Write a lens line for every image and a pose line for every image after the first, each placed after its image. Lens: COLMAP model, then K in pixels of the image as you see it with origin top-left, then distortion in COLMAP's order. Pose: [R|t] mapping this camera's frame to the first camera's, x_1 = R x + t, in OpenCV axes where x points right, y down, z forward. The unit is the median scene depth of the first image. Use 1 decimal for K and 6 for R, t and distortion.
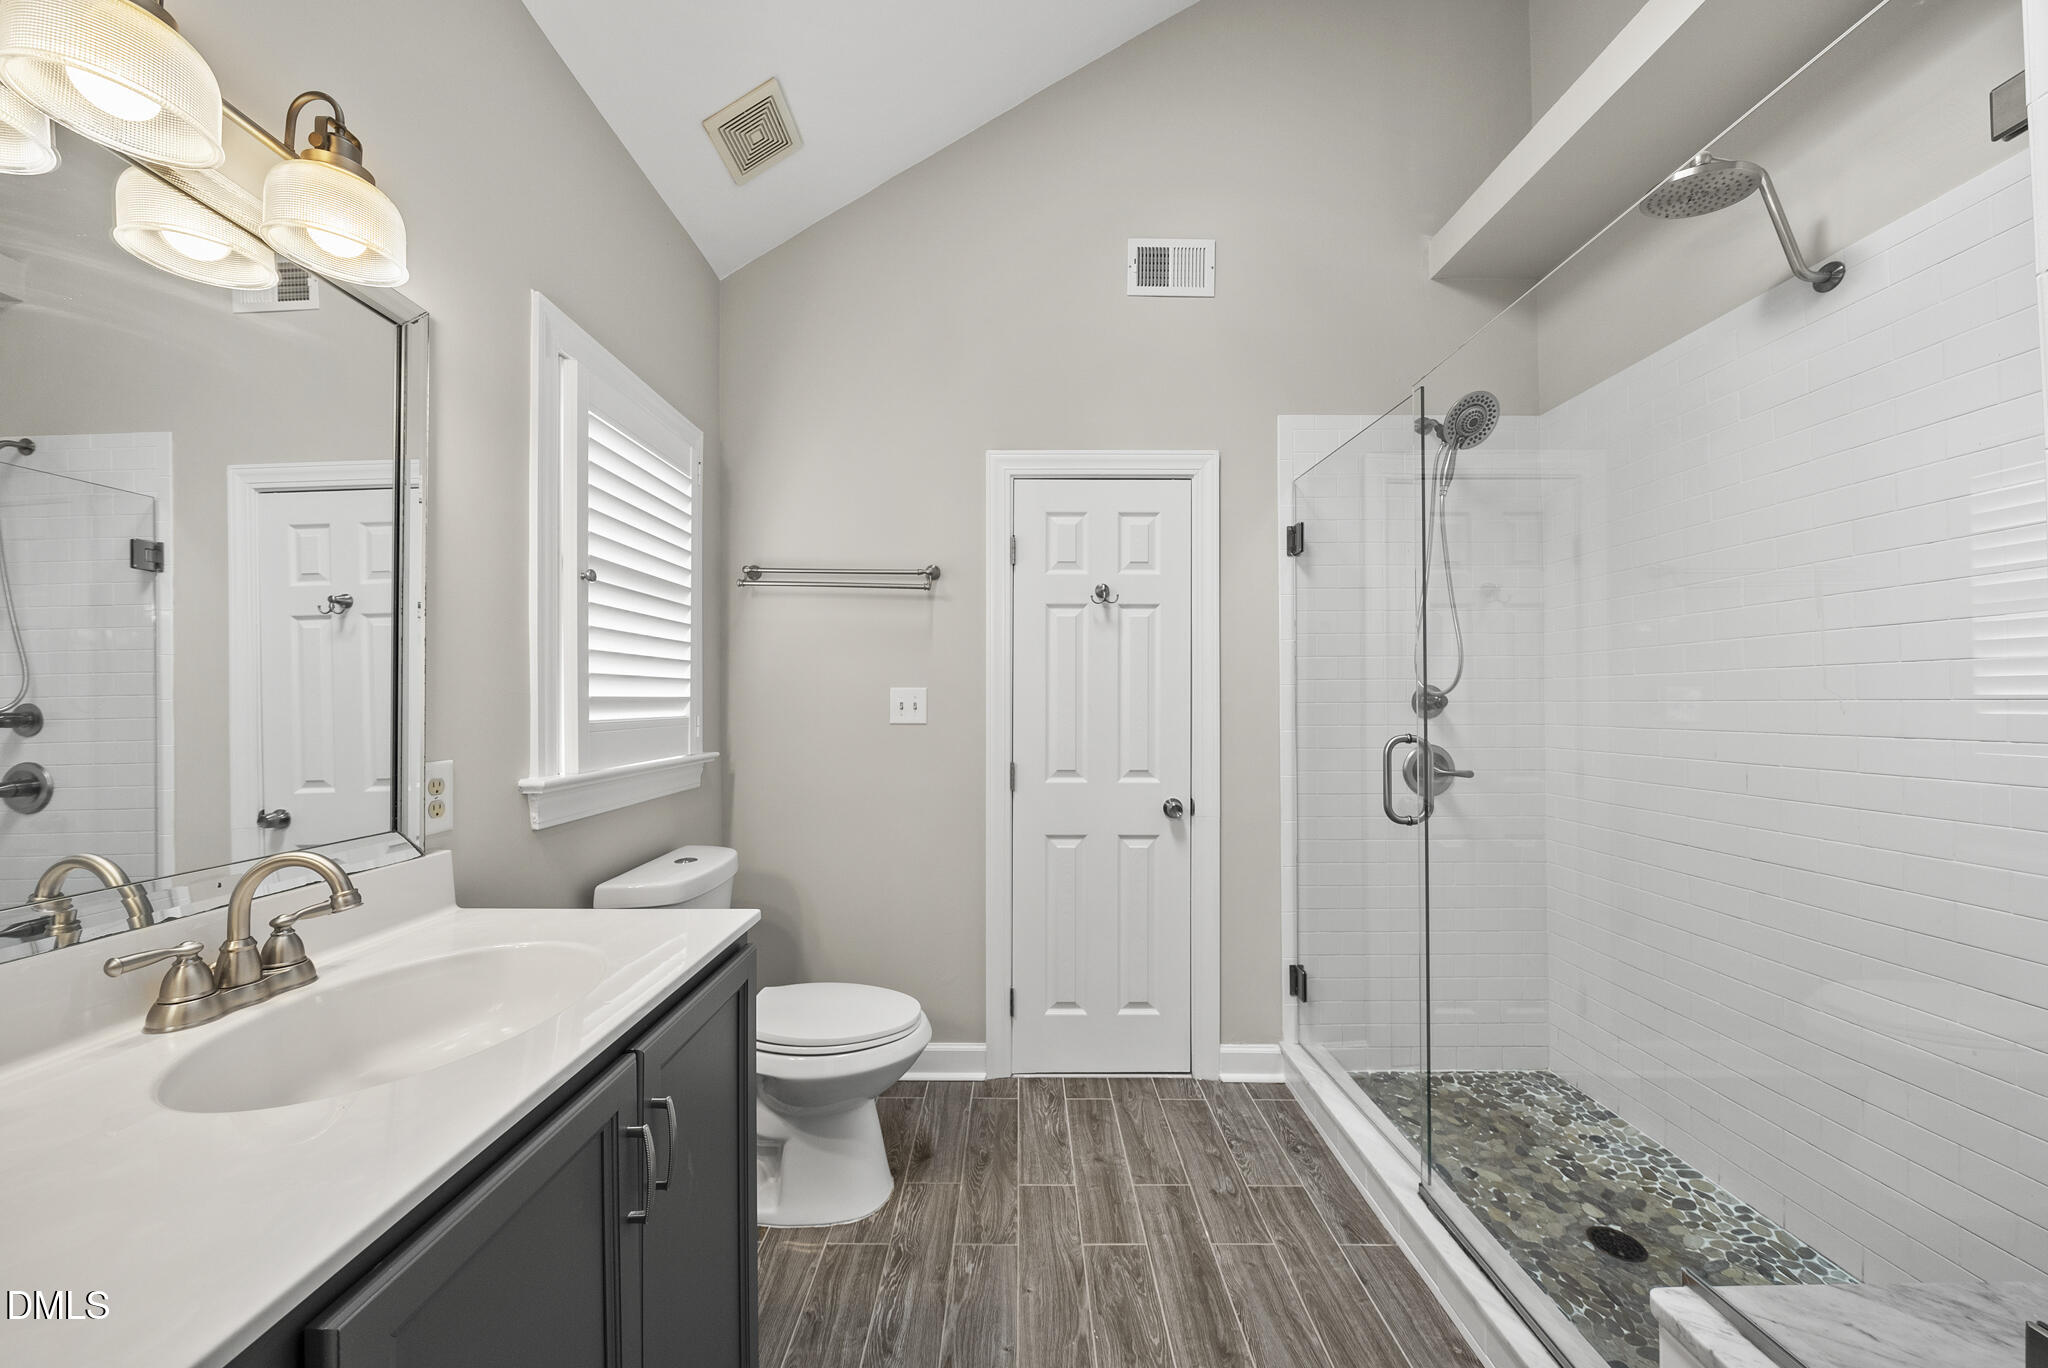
lens RADIAL K [[704.2, 0, 1020.4], [0, 704.2, 691.7], [0, 0, 1]] dist [-0.006614, -0.000256]
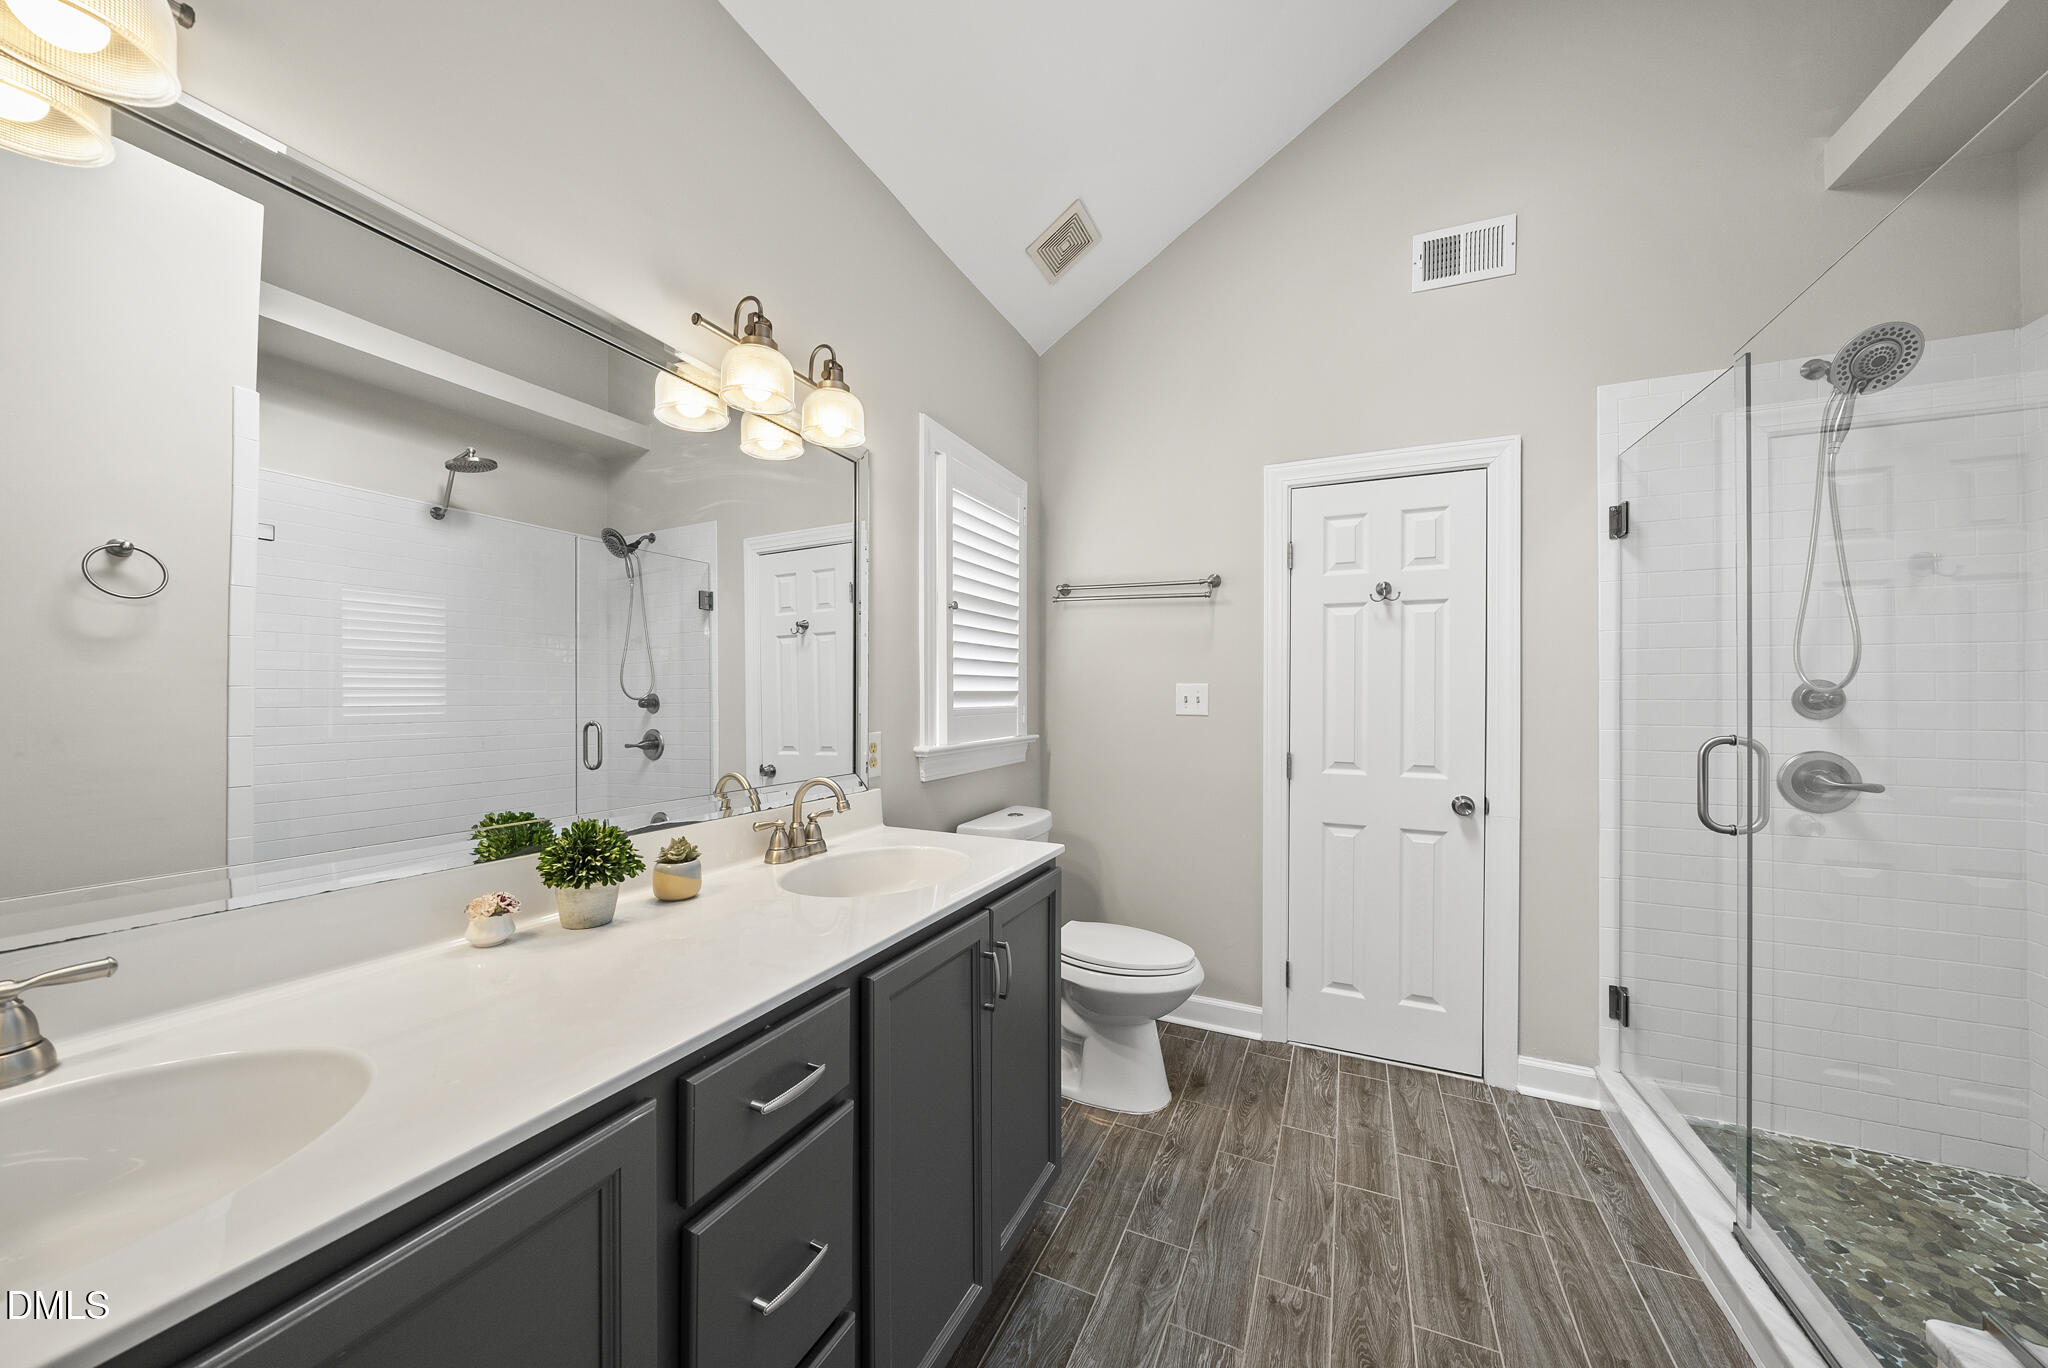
lens RADIAL K [[704.2, 0, 1024.4], [0, 704.2, 690.0], [0, 0, 1]] dist [-0.006614, -0.000256]
pose [[0.909250, 0.003209, -0.416237, 0.077113], [-0.000082, 0.999972, 0.007531, -0.004094], [0.416250, -0.006813, 0.909225, -0.167393]]
